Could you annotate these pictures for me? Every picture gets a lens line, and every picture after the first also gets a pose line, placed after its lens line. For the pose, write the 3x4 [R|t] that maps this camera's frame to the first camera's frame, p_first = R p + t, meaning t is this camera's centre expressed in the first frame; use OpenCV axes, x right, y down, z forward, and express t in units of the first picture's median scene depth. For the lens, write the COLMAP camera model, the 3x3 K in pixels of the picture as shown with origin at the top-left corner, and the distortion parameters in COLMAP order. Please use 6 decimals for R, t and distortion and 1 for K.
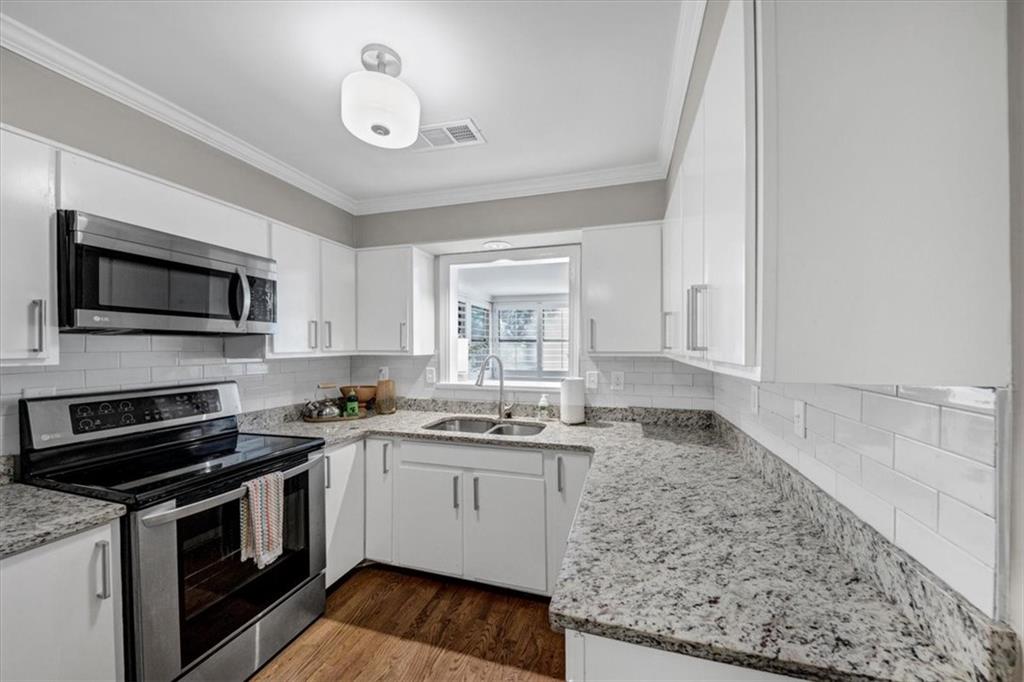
lens RADIAL K [[372.3, 0, 508.7], [0, 372.3, 349.1], [0, 0, 1]] dist [0.020514, -0.012353]
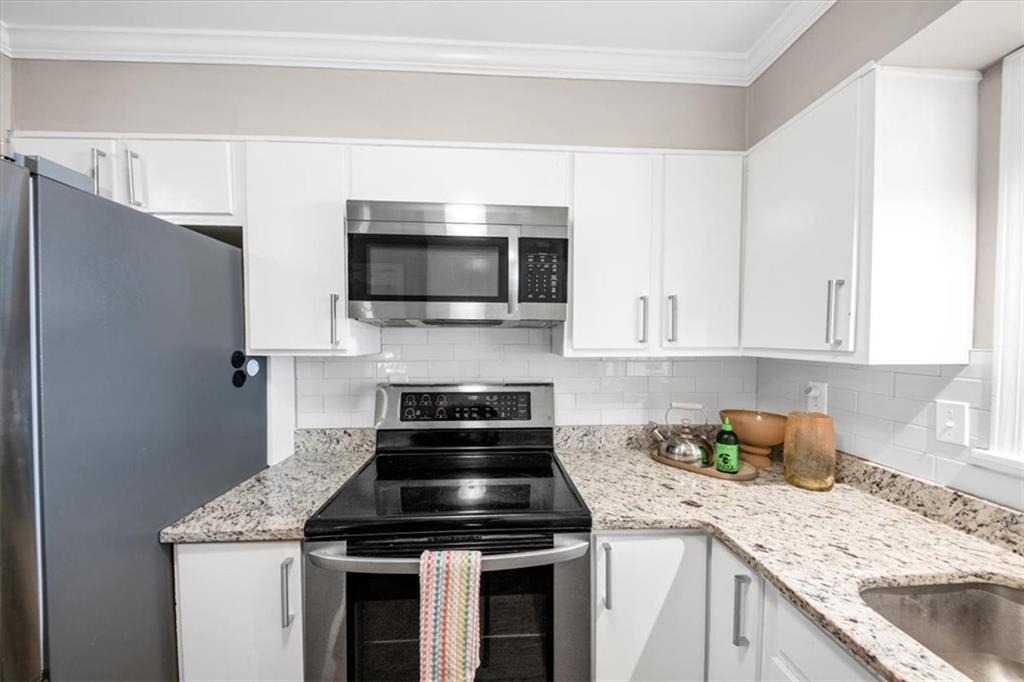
lens RADIAL K [[372.3, 0, 508.7], [0, 372.3, 349.1], [0, 0, 1]] dist [0.020514, -0.012353]
pose [[0.367350, 0.030238, -0.929591, -0.042826], [-0.009629, 0.999541, 0.028708, -0.006439], [0.930033, -0.001595, 0.367473, 0.566755]]
